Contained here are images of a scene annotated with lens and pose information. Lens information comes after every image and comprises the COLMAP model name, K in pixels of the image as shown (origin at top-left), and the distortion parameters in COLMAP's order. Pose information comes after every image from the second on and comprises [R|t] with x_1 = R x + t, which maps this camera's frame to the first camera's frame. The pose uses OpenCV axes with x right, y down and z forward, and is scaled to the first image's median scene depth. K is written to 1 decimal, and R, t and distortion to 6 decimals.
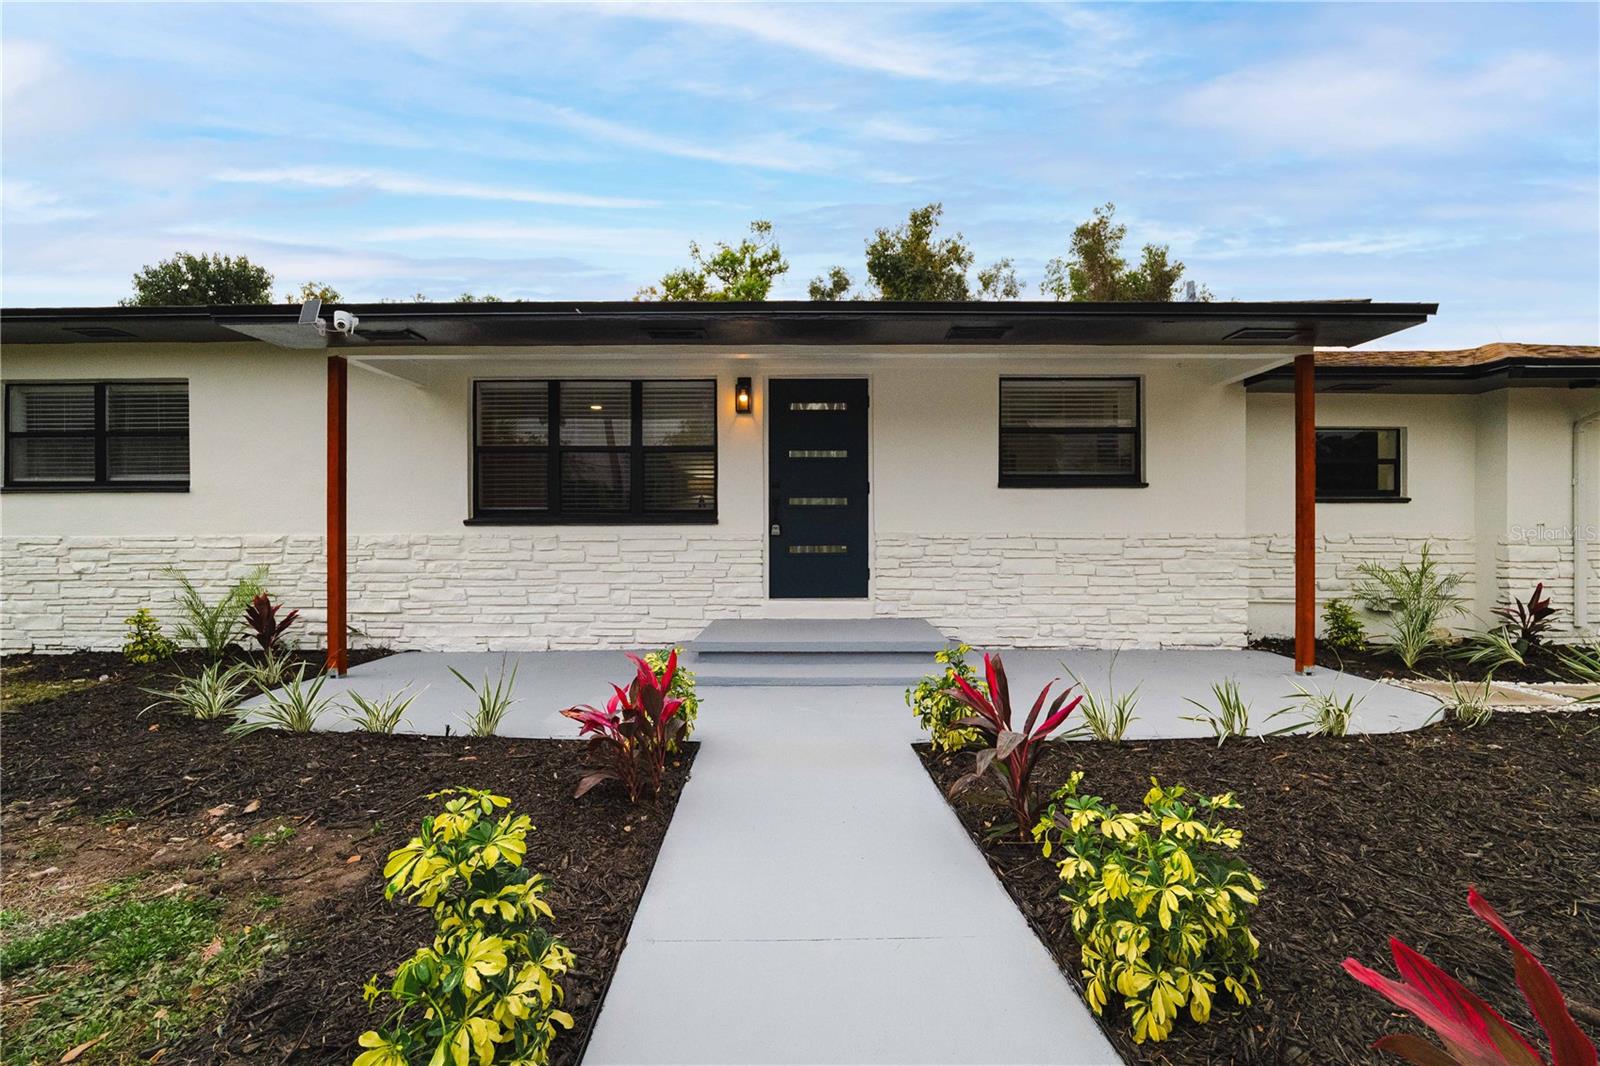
lens RADIAL K [[647.6, 0, 815.6], [0, 647.6, 531.9], [0, 0, 1]] dist [-0.007322, 0.000069]
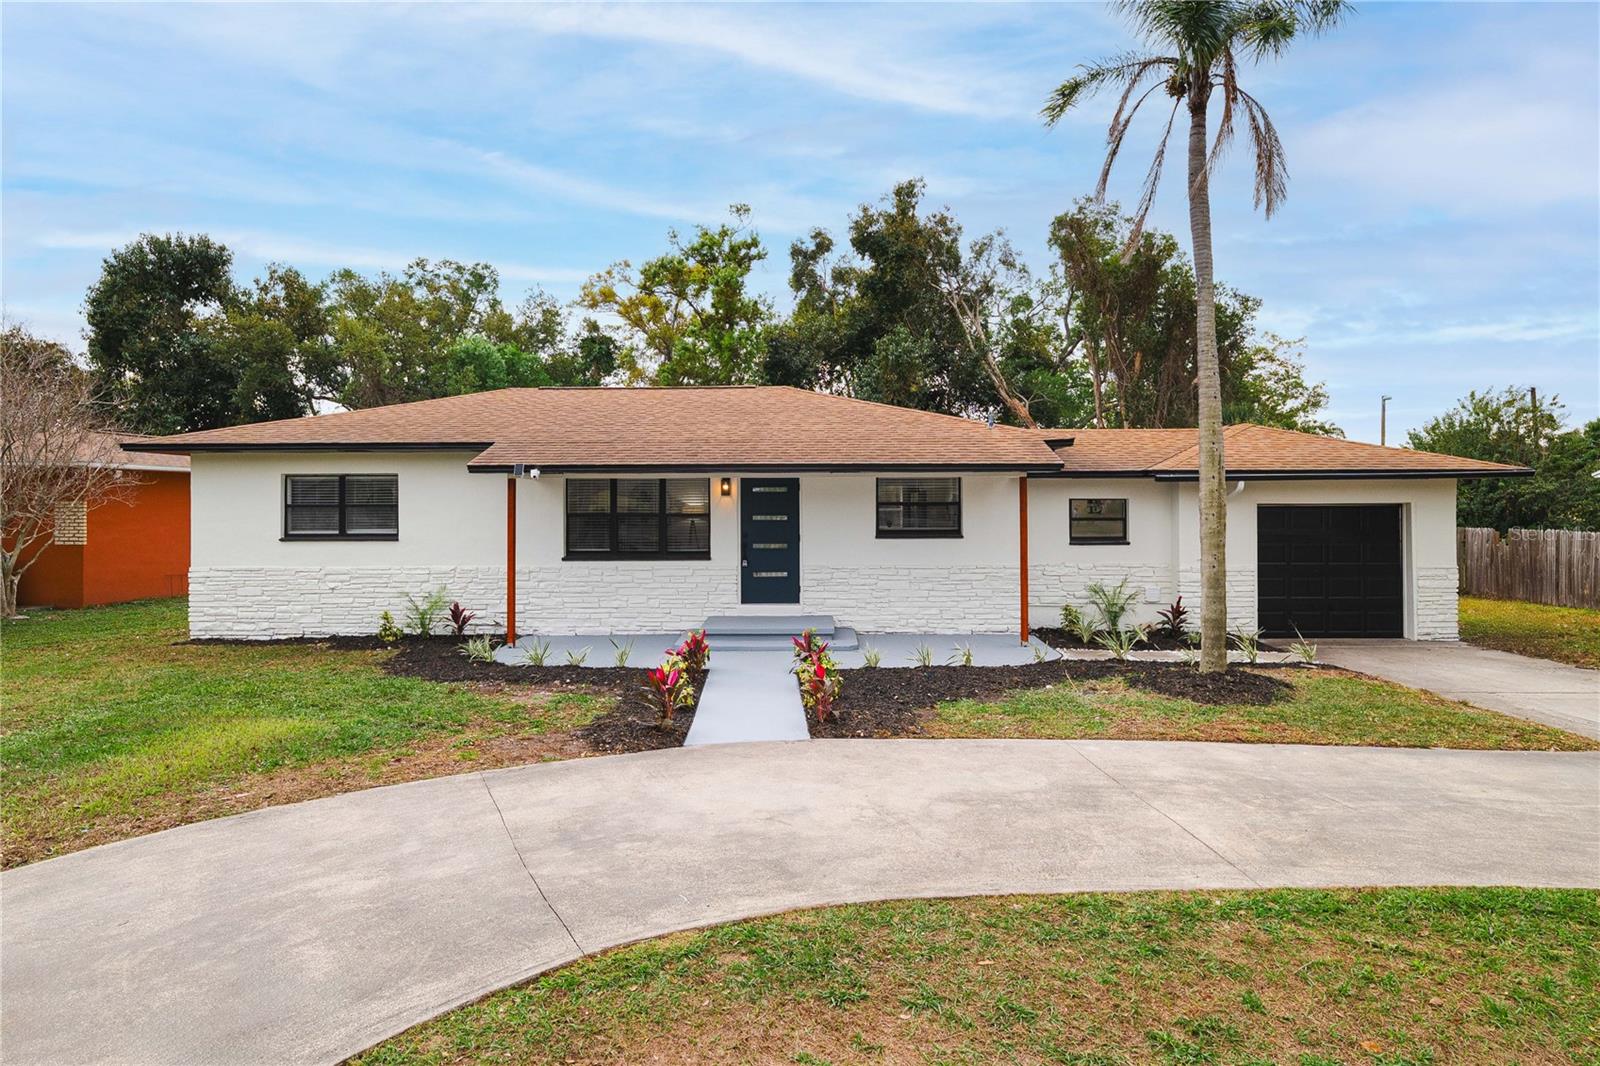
lens RADIAL K [[660.2, 0, 782.5], [0, 660.2, 514.4], [0, 0, 1]] dist [-0.008176, -0.000398]
pose [[0.999779, -0.003547, -0.020697, 0.073356], [0.003324, 0.999936, -0.010838, -0.112221], [0.020735, 0.010767, 0.999727, -0.727543]]
